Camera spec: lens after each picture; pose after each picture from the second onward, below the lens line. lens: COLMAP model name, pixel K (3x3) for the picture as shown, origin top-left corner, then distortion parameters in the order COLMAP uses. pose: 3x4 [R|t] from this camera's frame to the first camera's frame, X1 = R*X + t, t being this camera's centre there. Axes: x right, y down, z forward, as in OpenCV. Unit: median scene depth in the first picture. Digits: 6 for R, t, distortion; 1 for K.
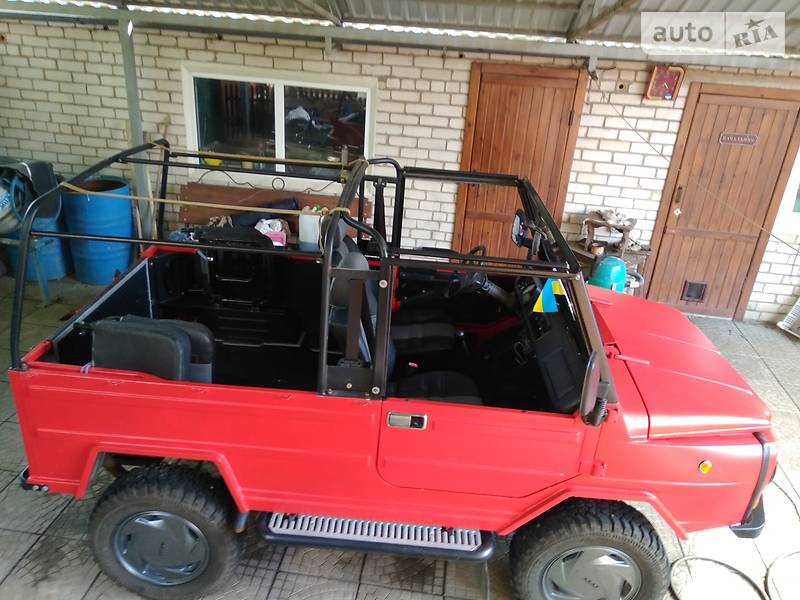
lens RADIAL K [[632.1, 0, 400.0], [0, 632.1, 300.0], [0, 0, 1]] dist [0.065542, -0.080269]
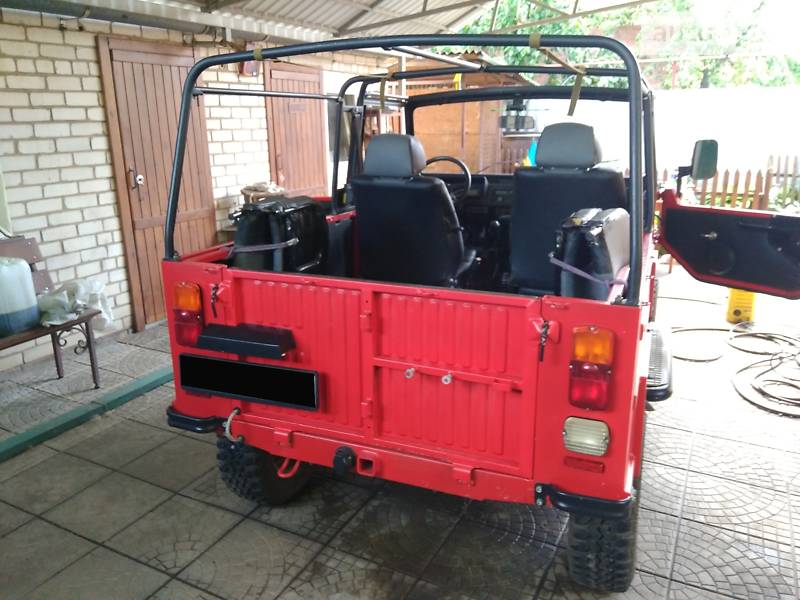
lens RADIAL K [[632.1, 0, 400.0], [0, 632.1, 300.0], [0, 0, 1]] dist [0.065542, -0.080269]
pose [[0.361892, -0.330397, 0.871706, -0.544318], [0.418293, 0.893219, 0.164895, -0.046061], [-0.833105, 0.304954, 0.461452, 0.393860]]
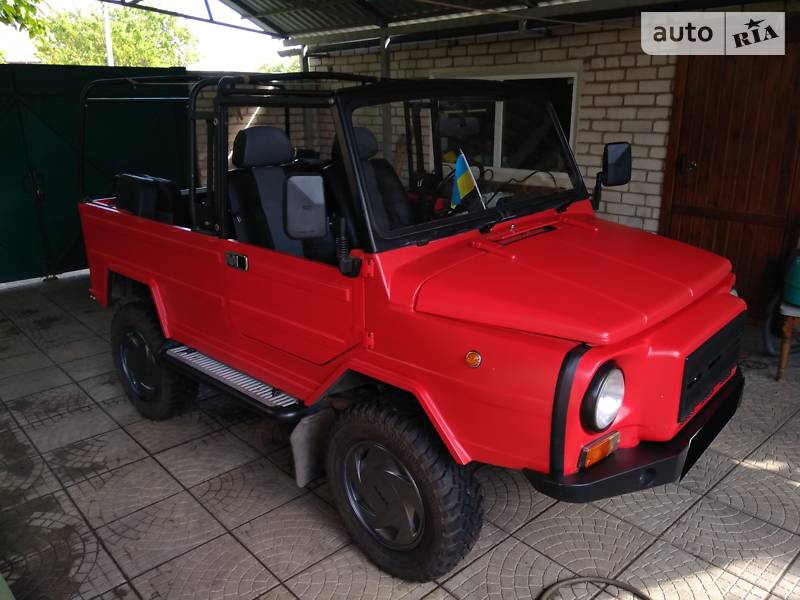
lens RADIAL K [[632.1, 0, 400.0], [0, 632.1, 300.0], [0, 0, 1]] dist [0.065542, -0.080269]
pose [[0.751355, 0.122765, -0.648379, 0.418632], [-0.215309, 0.974379, -0.065014, 0.120738], [0.623786, 0.188451, 0.758537, 0.170988]]
